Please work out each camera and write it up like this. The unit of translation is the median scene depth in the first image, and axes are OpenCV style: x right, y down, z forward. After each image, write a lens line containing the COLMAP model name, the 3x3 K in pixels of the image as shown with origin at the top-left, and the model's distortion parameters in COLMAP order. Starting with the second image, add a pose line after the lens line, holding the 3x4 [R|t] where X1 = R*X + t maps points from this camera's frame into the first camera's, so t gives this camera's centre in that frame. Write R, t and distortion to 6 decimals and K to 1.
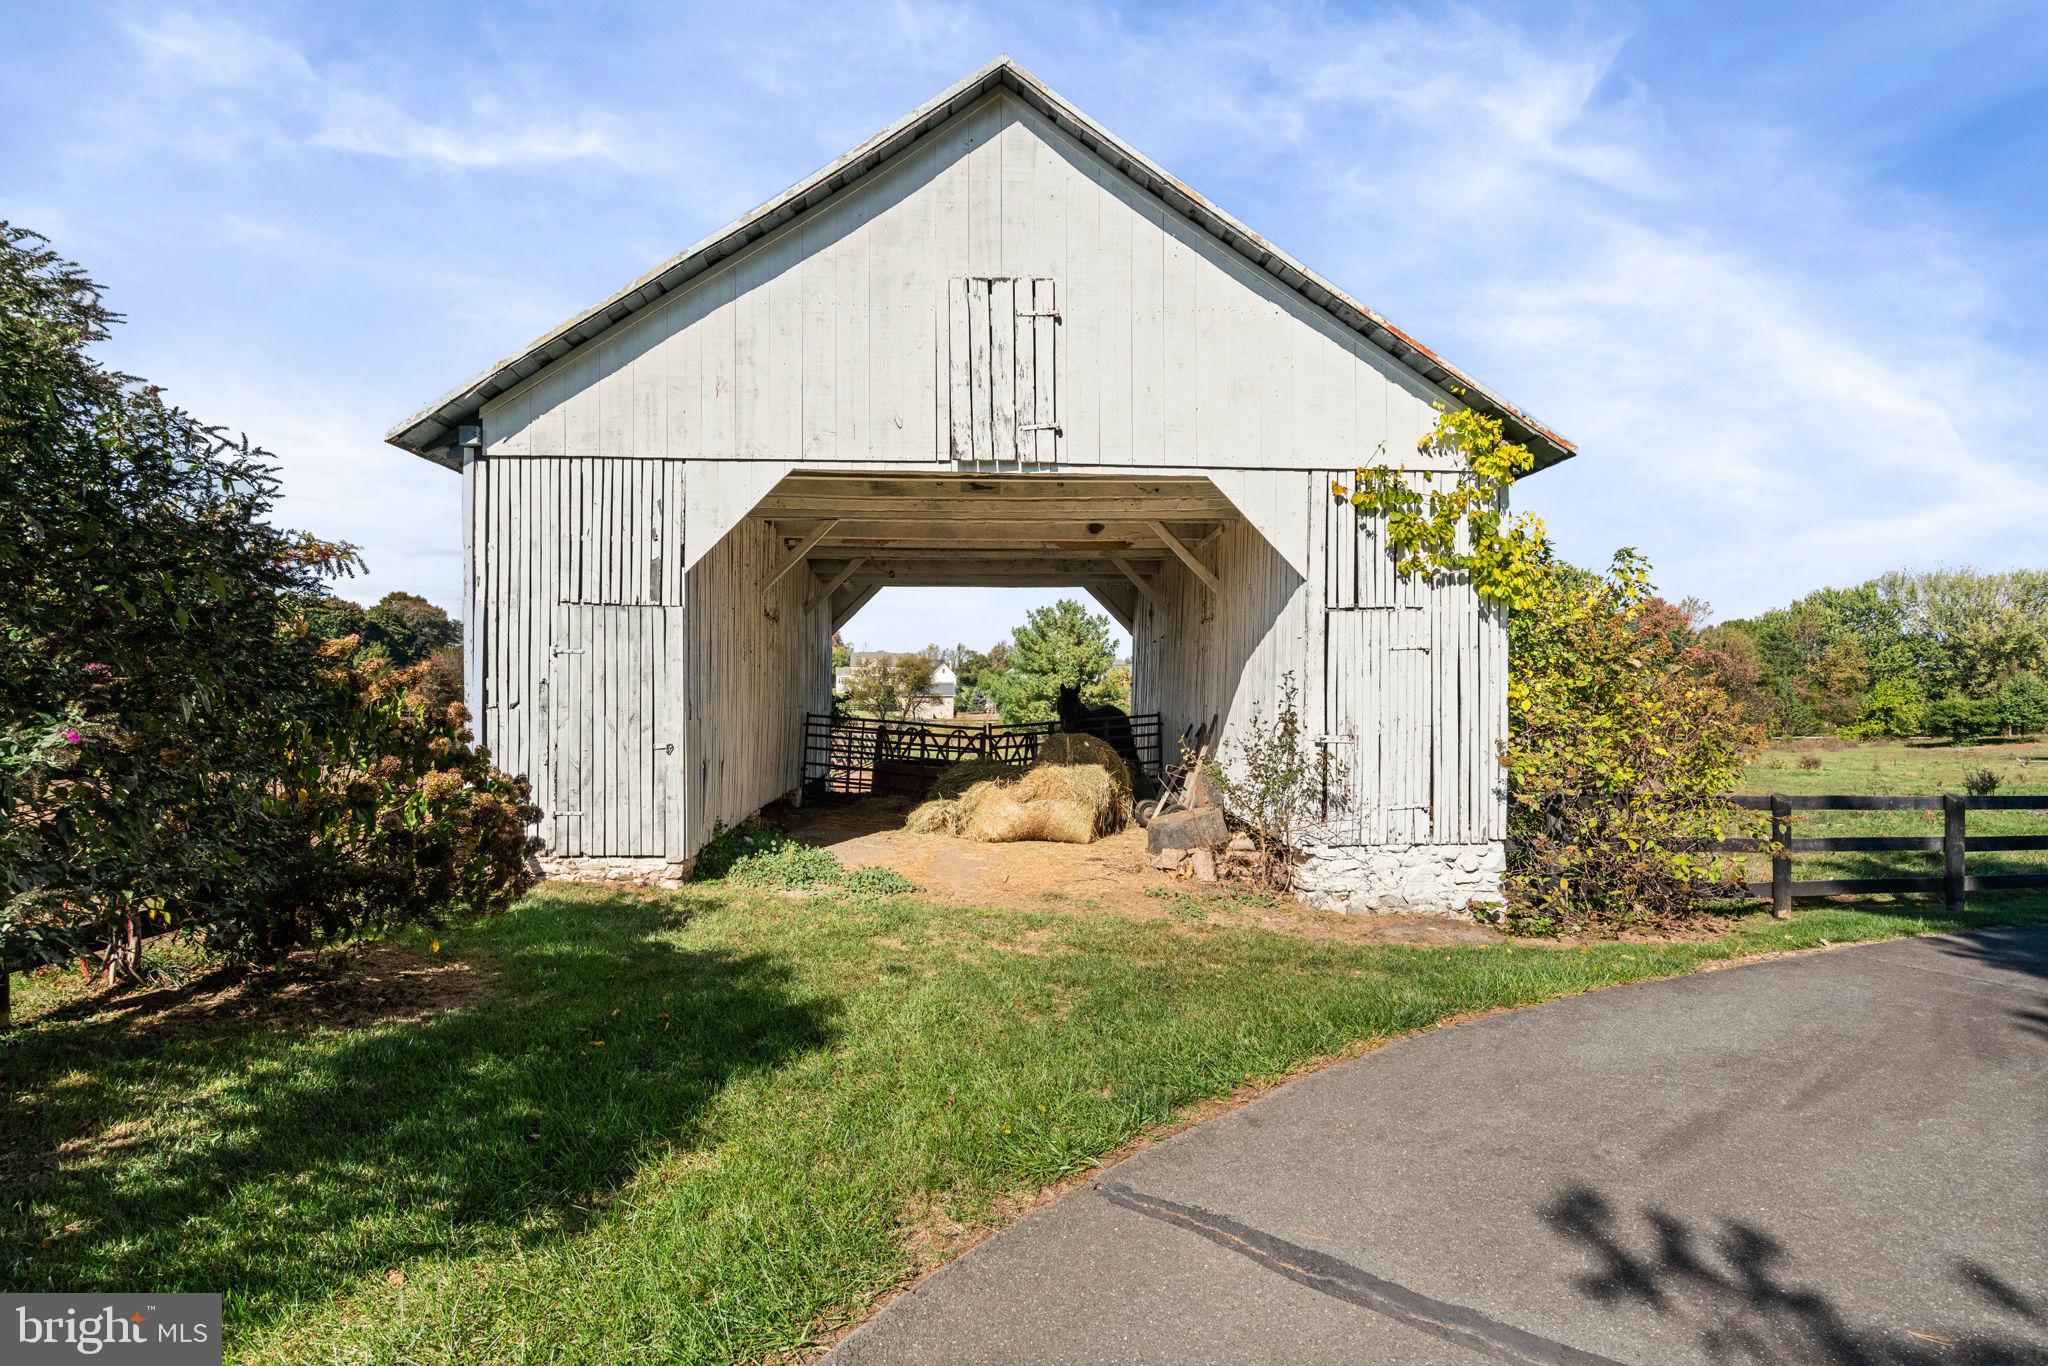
lens RADIAL K [[909.9, 0, 1024.0], [0, 909.9, 683.0], [0, 0, 1]] dist [-0.000423, -0.000036]
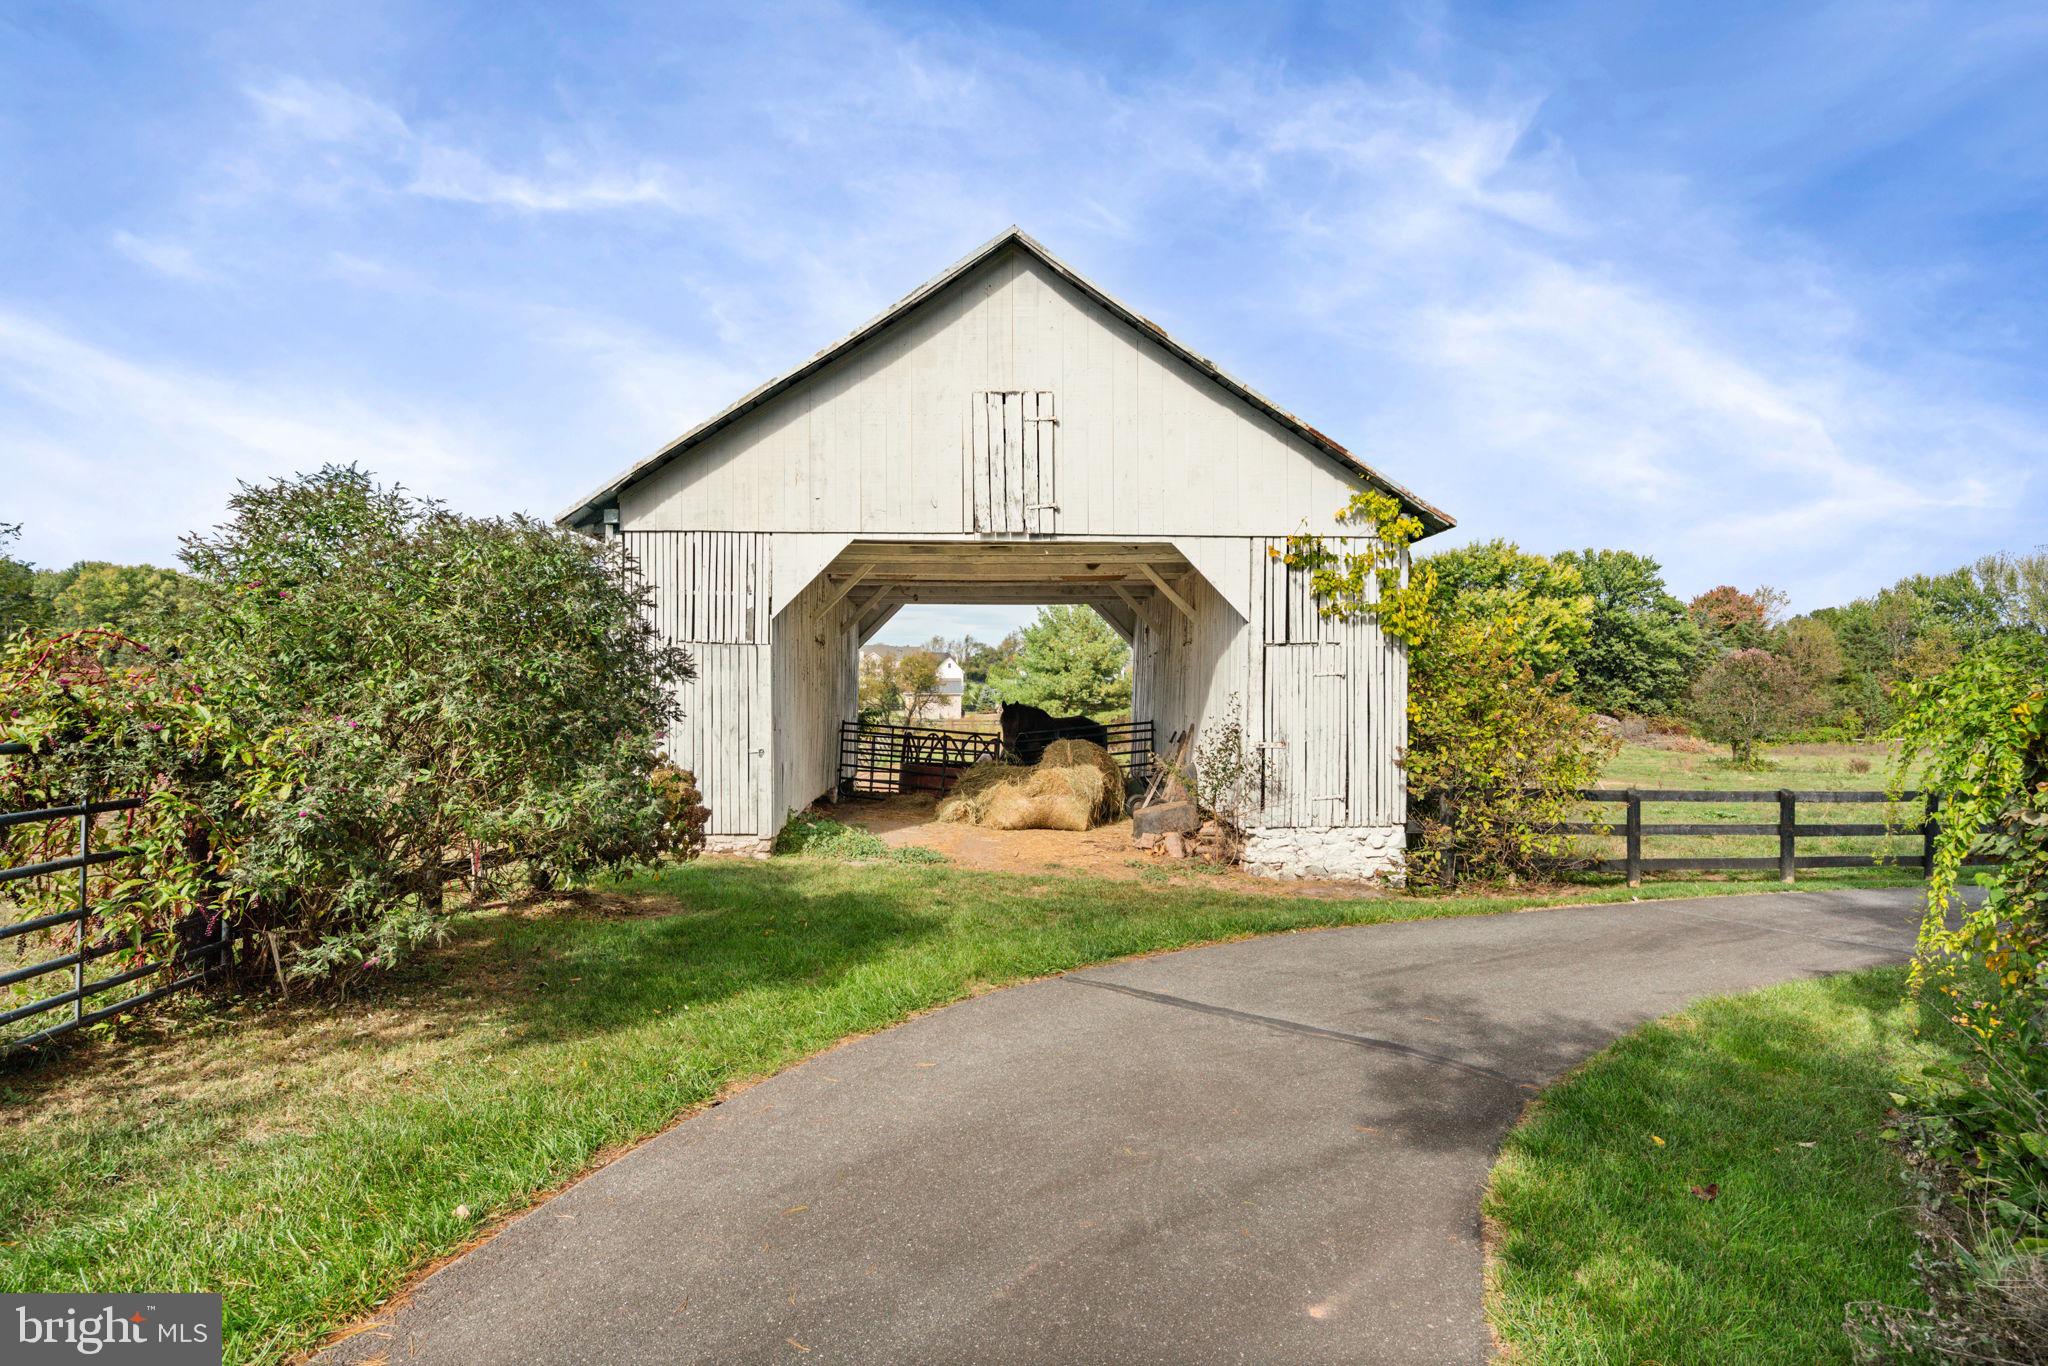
lens RADIAL K [[1004.1, 0, 1024.0], [0, 1004.1, 683.0], [0, 0, 1]] dist [-0.001014, -0.000100]
pose [[0.999903, -0.001027, -0.013909, 0.010728], [0.001083, 0.999991, 0.004040, -0.032528], [0.013904, -0.004055, 0.999895, -0.427580]]
